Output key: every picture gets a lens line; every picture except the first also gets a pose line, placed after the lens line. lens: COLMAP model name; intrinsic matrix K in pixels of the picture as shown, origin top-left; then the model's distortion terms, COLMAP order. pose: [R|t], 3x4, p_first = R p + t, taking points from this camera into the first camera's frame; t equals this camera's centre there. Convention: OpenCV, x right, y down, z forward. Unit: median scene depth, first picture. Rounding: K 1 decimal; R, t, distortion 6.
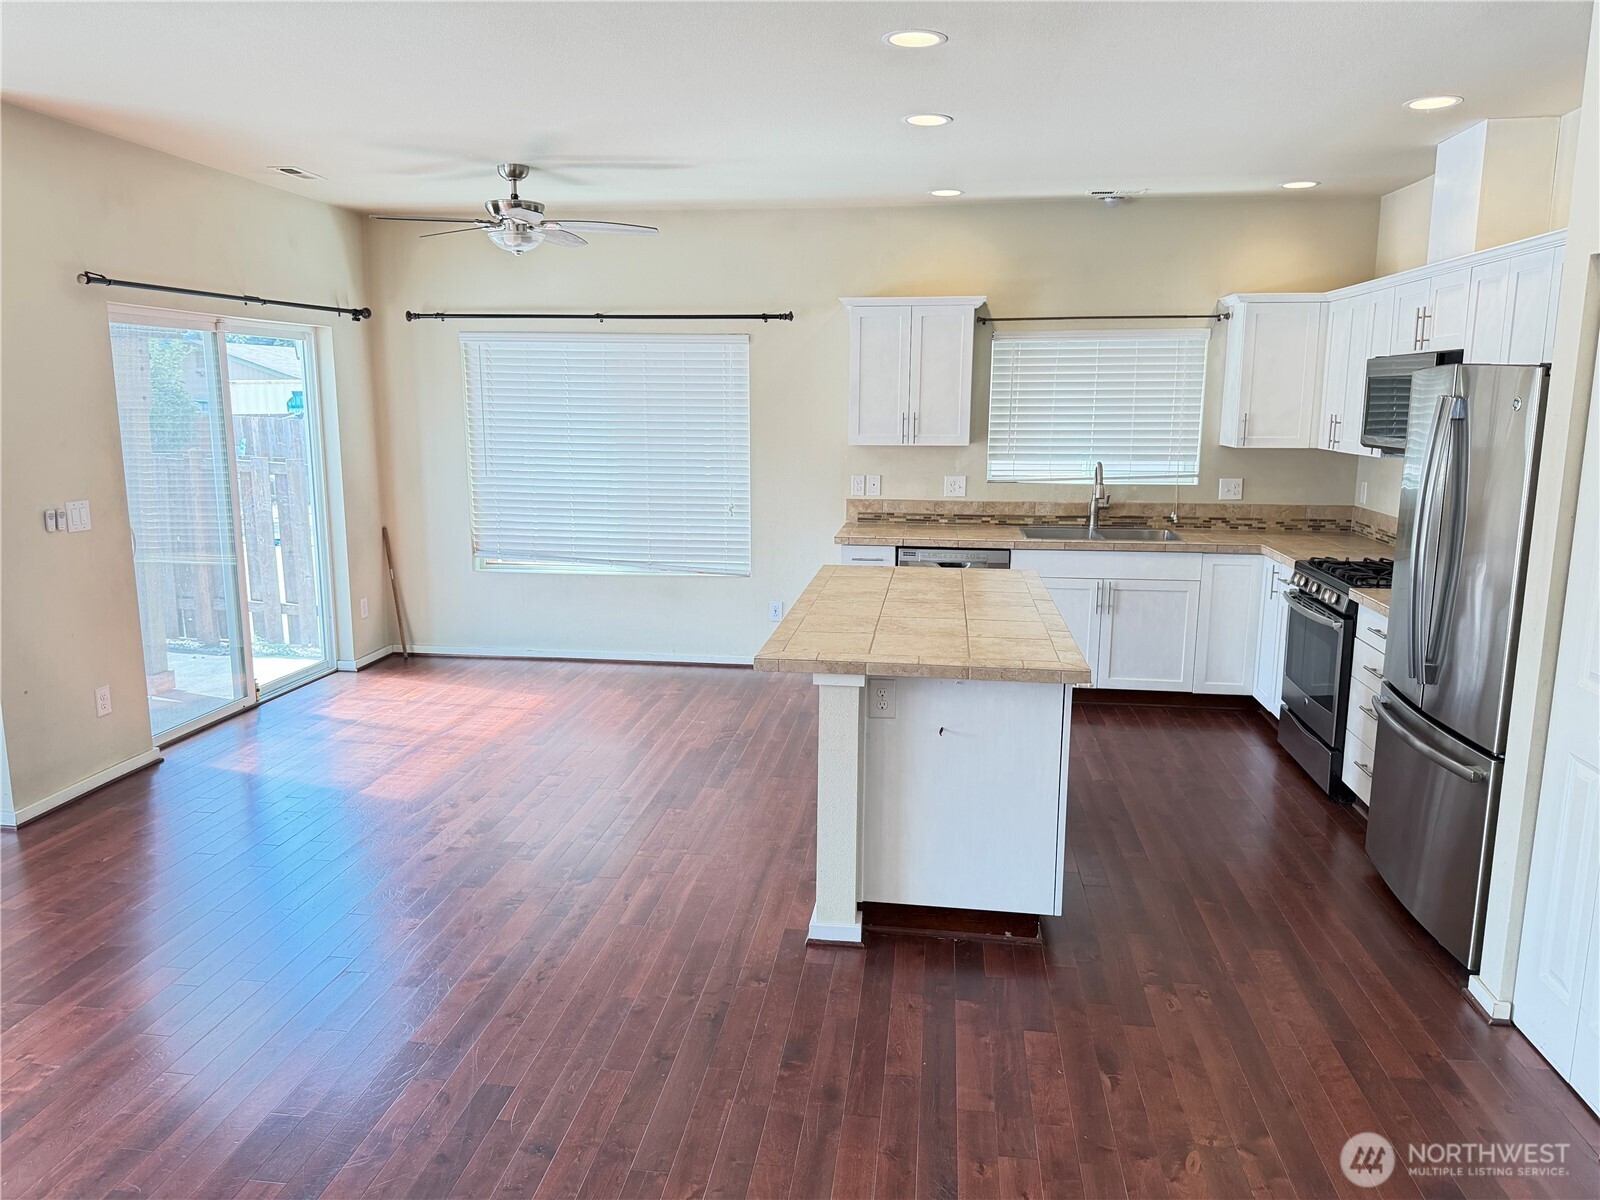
lens RADIAL K [[1122.2, 0, 802.0], [0, 1122.2, 610.8], [0, 0, 1]] dist [0.068457, -0.082526]
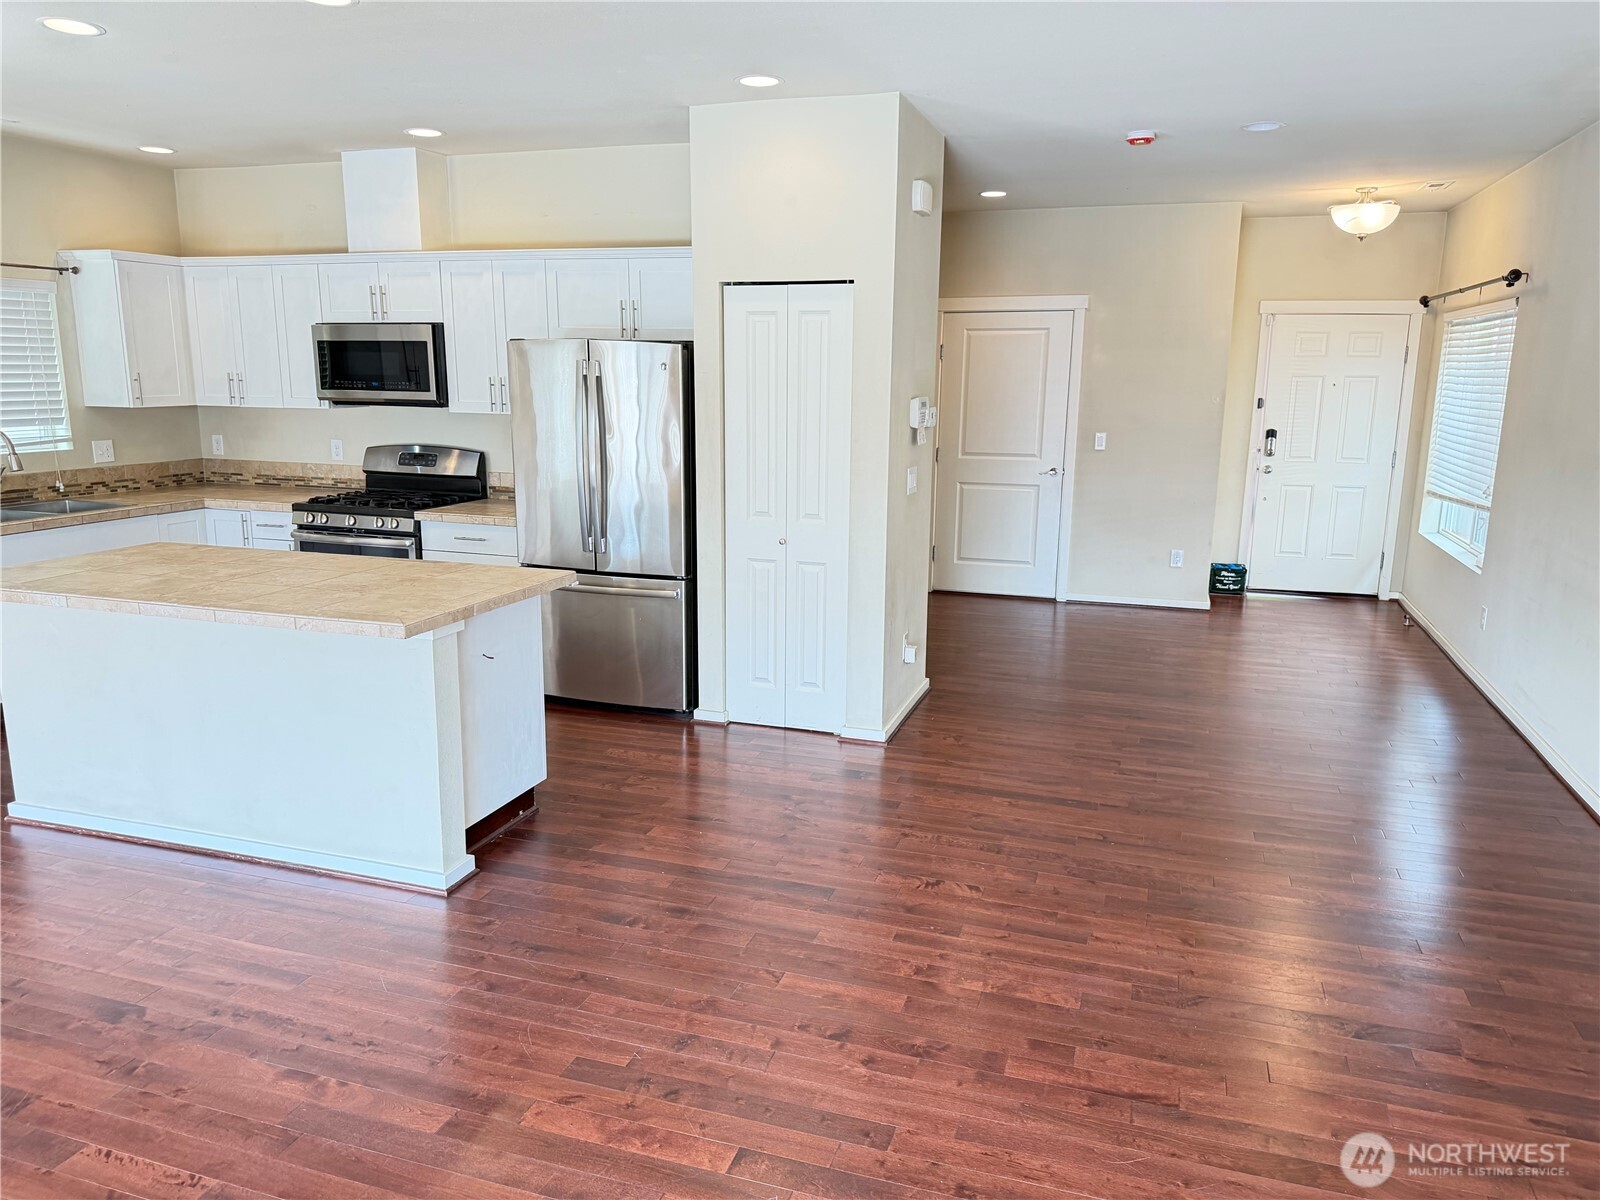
lens RADIAL K [[1122.2, 0, 792.0], [0, 1122.2, 600.7], [0, 0, 1]] dist [0.068457, -0.082526]
pose [[0.199382, -0.199937, 0.959308, -0.511033], [0.175900, 0.970365, 0.165682, -0.045728], [-0.964005, 0.135708, 0.228642, 0.254008]]
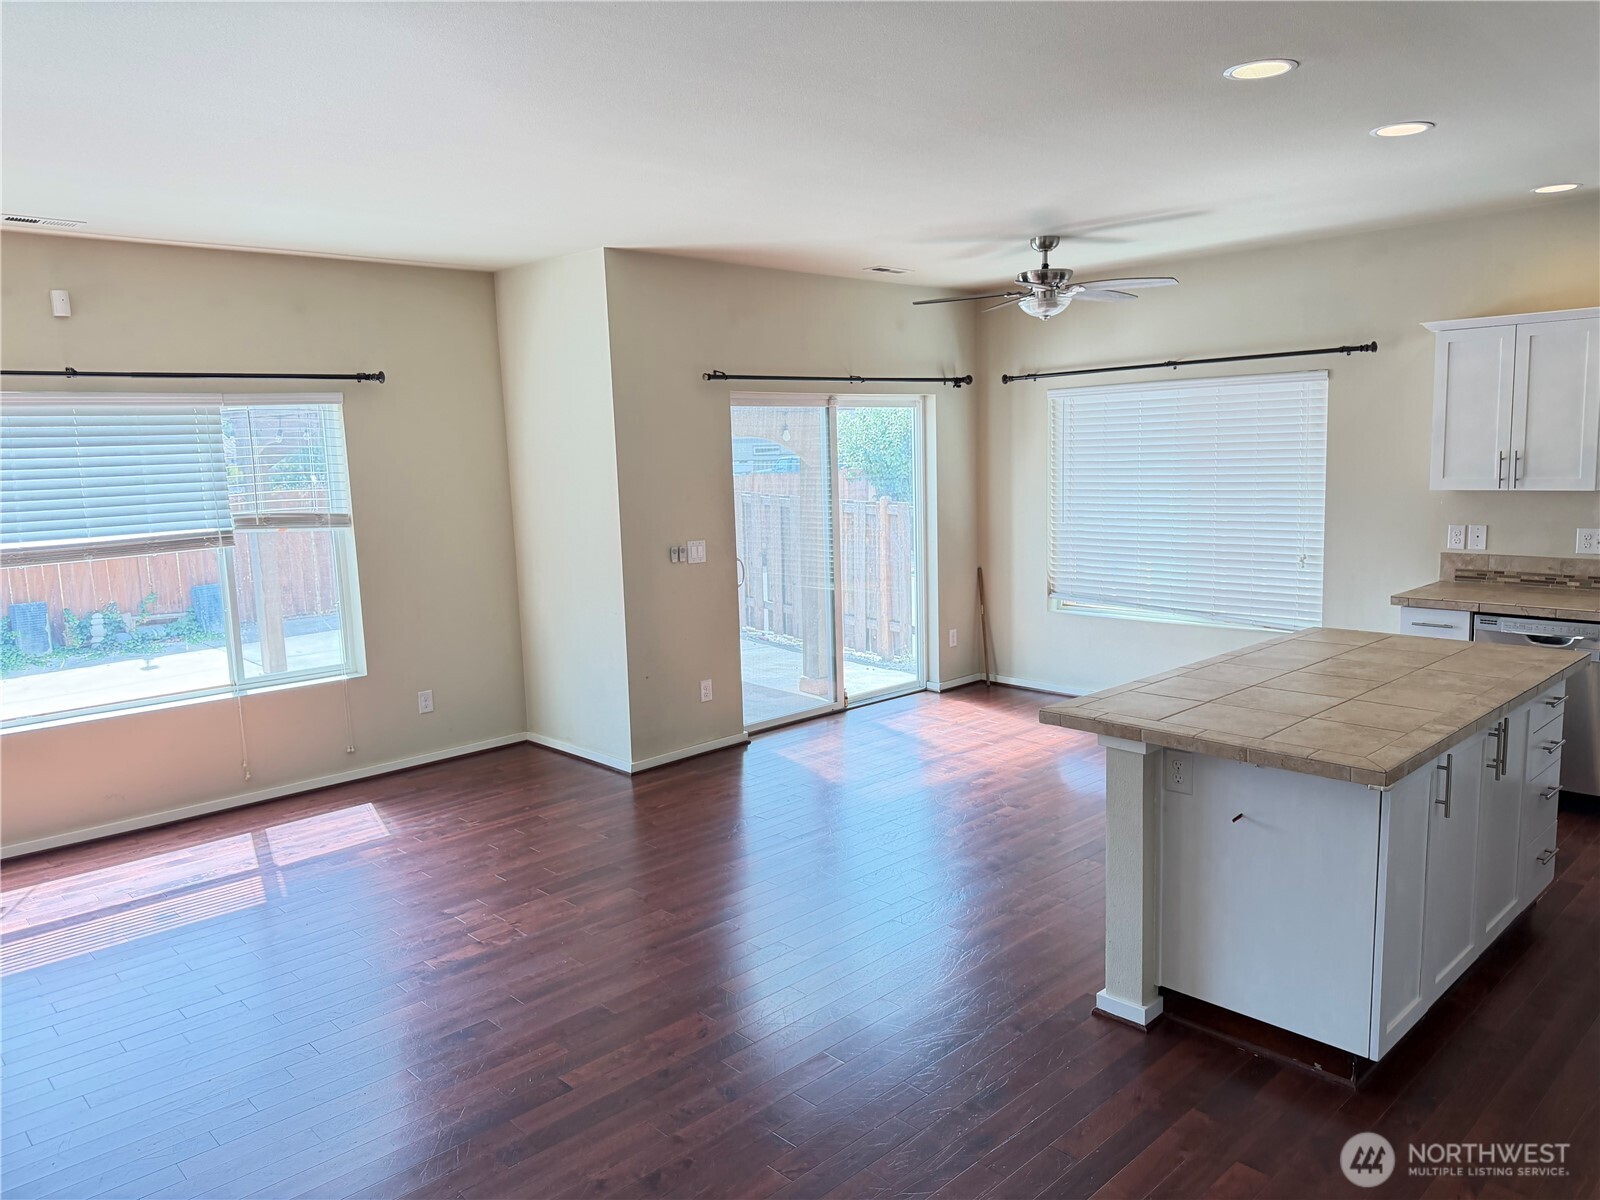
lens RADIAL K [[1122.2, 0, 813.8], [0, 1122.2, 608.3], [0, 0, 1]] dist [0.068457, -0.082526]
pose [[0.779796, 0.059628, -0.623187, 0.240046], [-0.081837, 0.996621, -0.007044, -0.014713], [0.620661, 0.056493, 0.782041, 0.039307]]
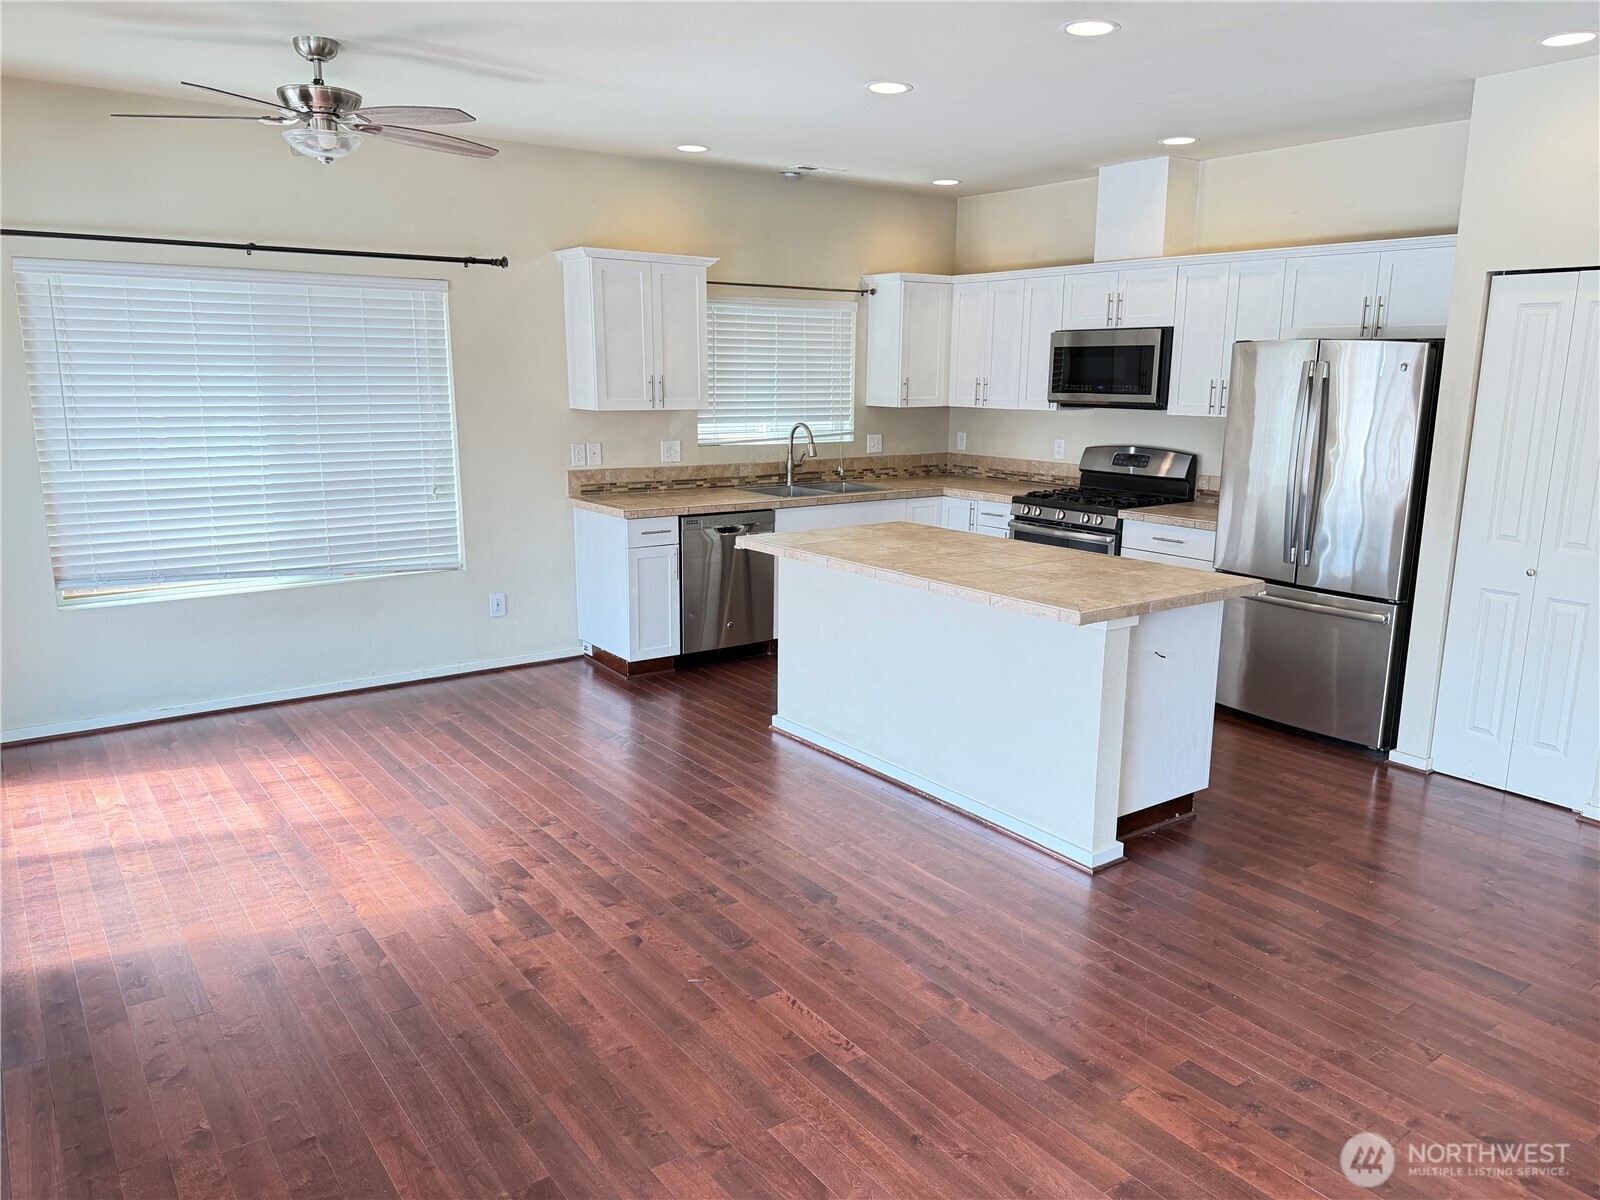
lens RADIAL K [[1122.2, 0, 814.6], [0, 1122.2, 606.9], [0, 0, 1]] dist [0.068457, -0.082526]
pose [[0.721499, -0.142385, 0.677618, -0.519501], [0.123706, 0.989390, 0.076180, -0.040939], [-0.681275, 0.028861, 0.731458, 0.229021]]
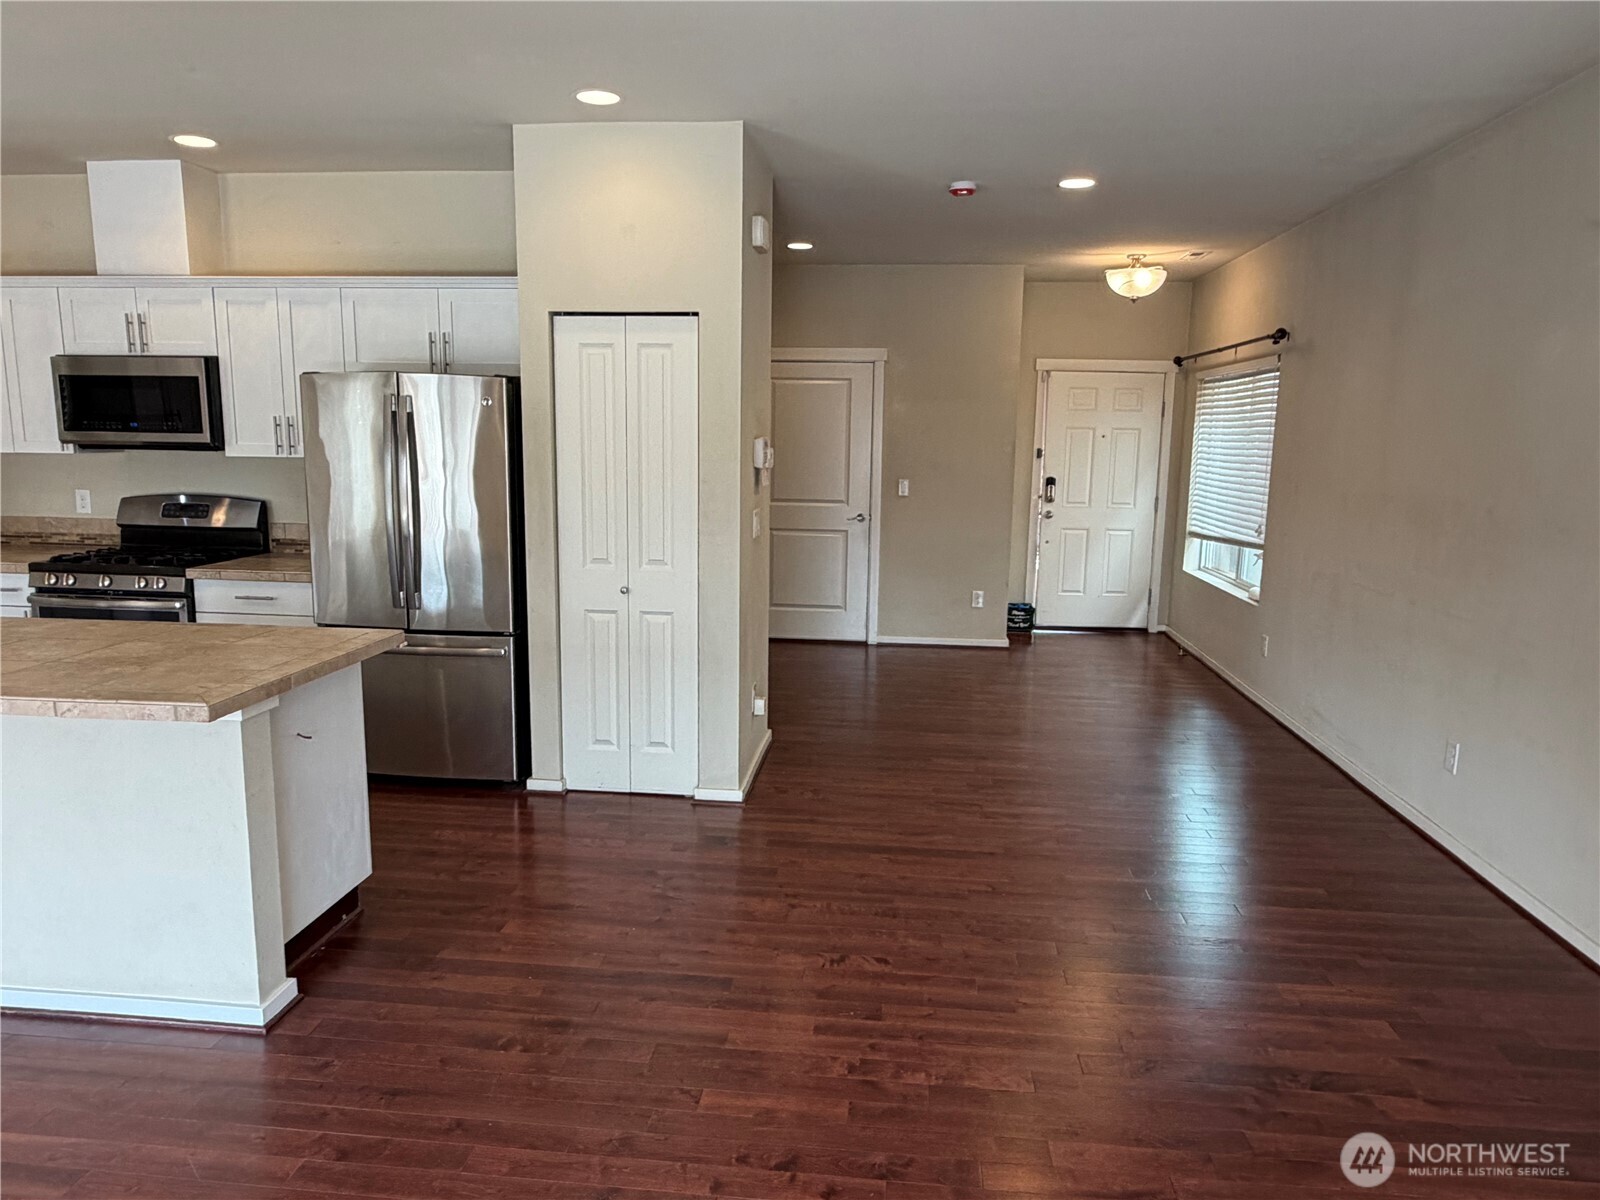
lens RADIAL K [[1075.0, 0, 790.4], [0, 1075.0, 607.7], [0, 0, 1]] dist [-0.011578, 0.016181]
pose [[-0.016618, -0.165944, 0.985995, -0.432053], [0.172859, 0.970806, 0.166301, -0.043116], [-0.984806, 0.173202, 0.012552, 0.328505]]
